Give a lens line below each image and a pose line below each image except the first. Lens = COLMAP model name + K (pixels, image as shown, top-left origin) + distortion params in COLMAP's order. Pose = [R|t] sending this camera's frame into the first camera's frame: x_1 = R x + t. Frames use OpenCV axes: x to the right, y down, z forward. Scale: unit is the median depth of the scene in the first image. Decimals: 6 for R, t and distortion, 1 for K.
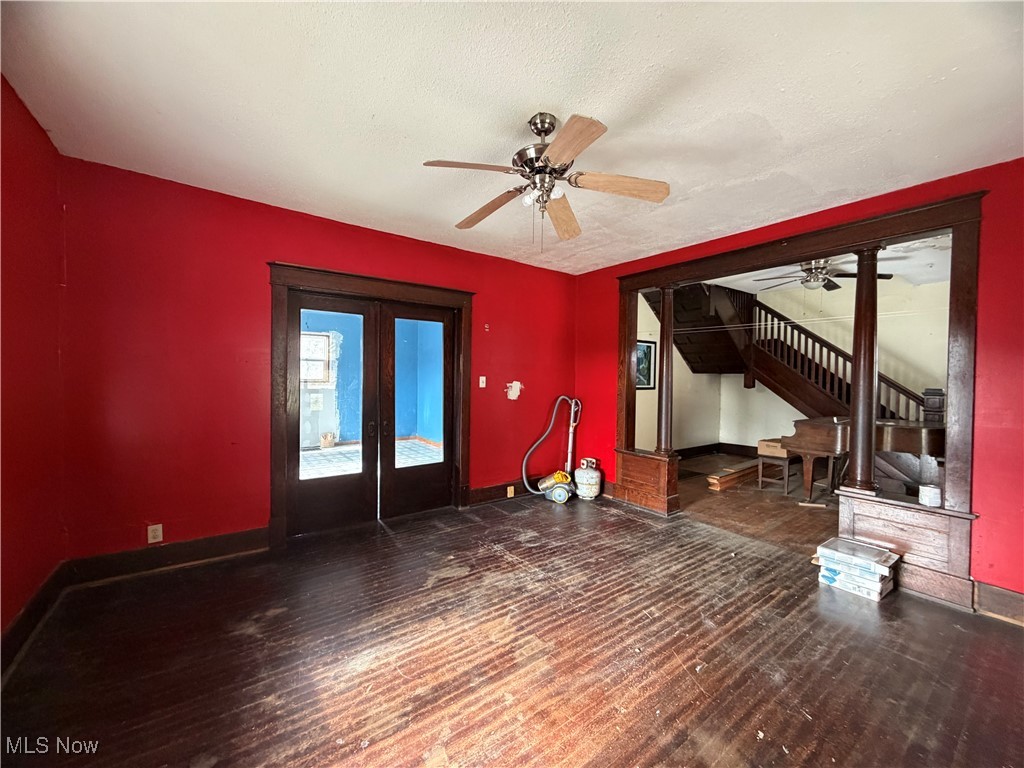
lens RADIAL K [[407.4, 0, 507.1], [0, 407.4, 382.9], [0, 0, 1]] dist [-0.001752, 0.000854]
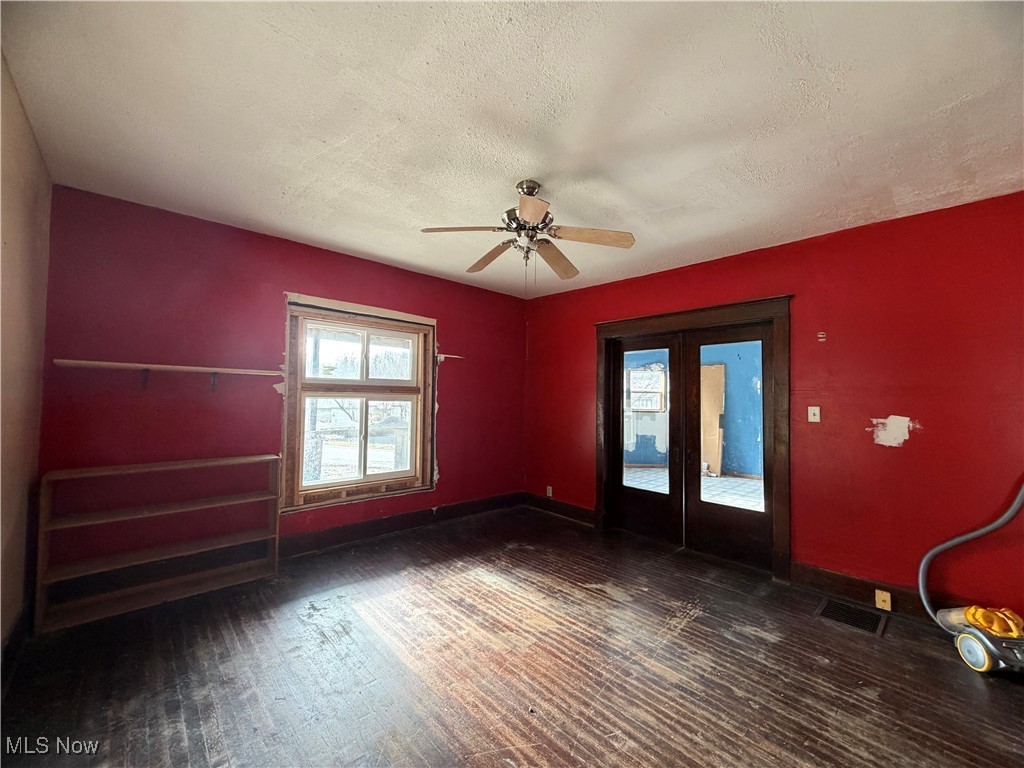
lens RADIAL K [[407.4, 0, 510.7], [0, 407.4, 384.0], [0, 0, 1]] dist [-0.001752, 0.000854]
pose [[0.115356, -0.046753, -0.992223, 0.841400], [-0.033965, 0.998122, -0.050980, -0.001169], [0.992743, 0.039581, 0.113552, 0.568678]]
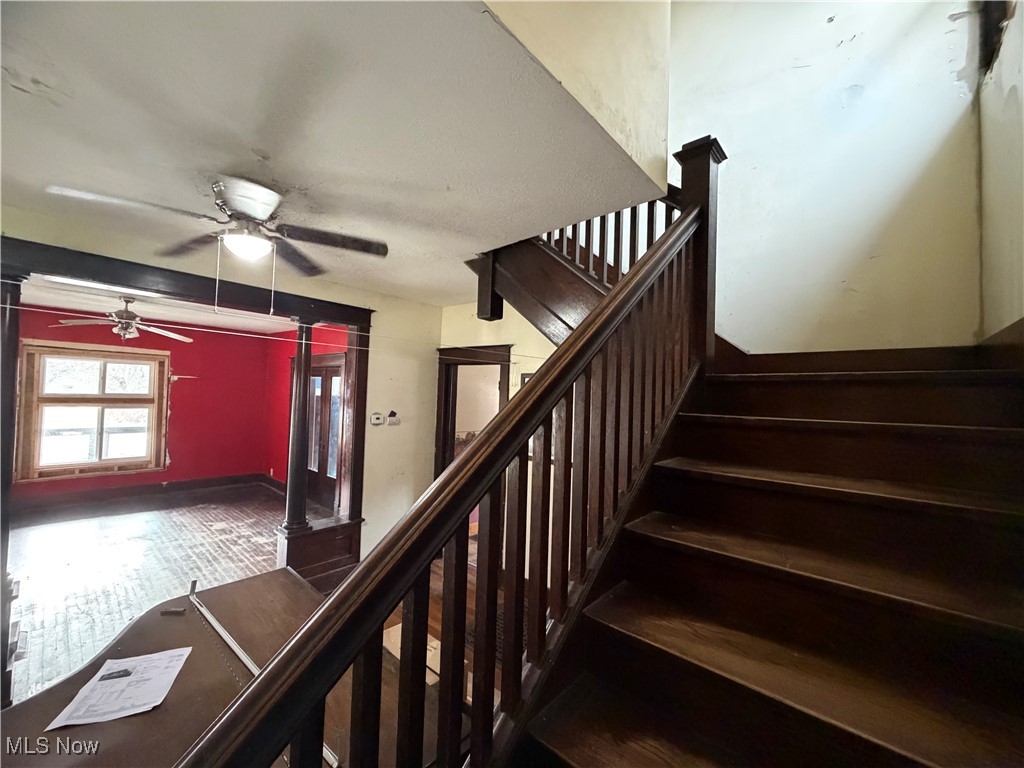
lens RADIAL K [[407.4, 0, 509.1], [0, 407.4, 383.6], [0, 0, 1]] dist [-0.001752, 0.000854]
pose [[0.218395, -0.032630, -0.975315, 1.793579], [-0.051226, 0.997680, -0.044849, -0.129849], [0.974515, 0.059756, 0.216217, 1.726671]]
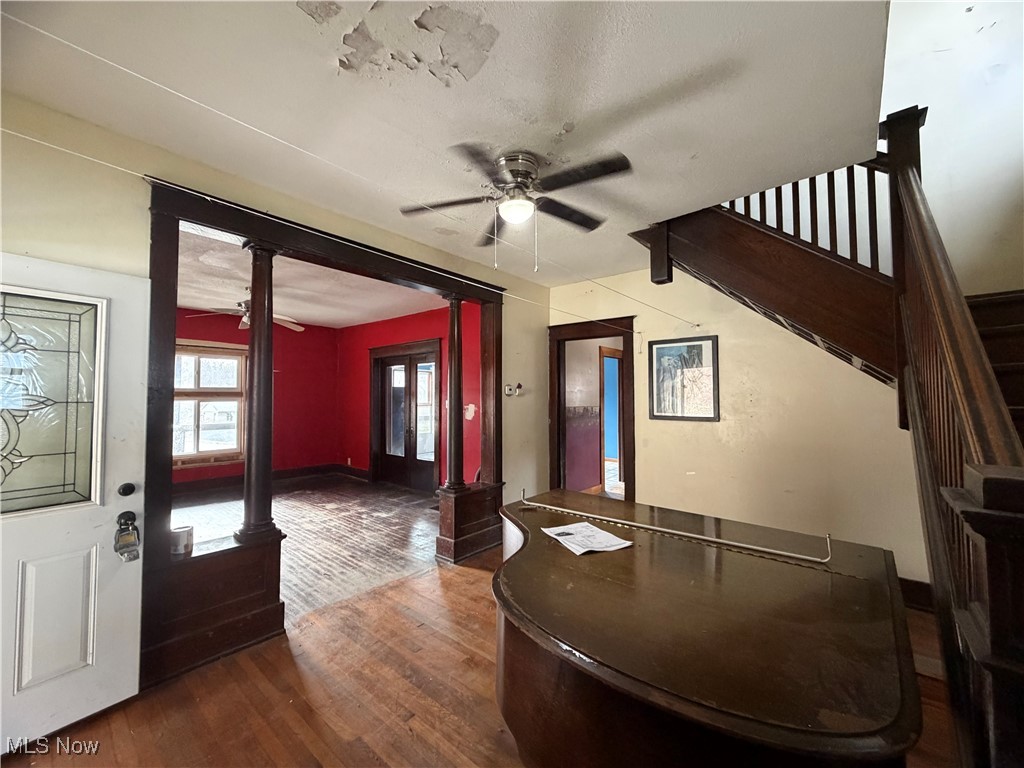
lens RADIAL K [[407.4, 0, 511.4], [0, 407.4, 383.9], [0, 0, 1]] dist [-0.001752, 0.000854]
pose [[0.236144, -0.045556, -0.970650, 1.791014], [-0.012934, 0.998665, -0.050017, -0.006976], [0.971632, 0.024366, 0.235240, 1.286687]]
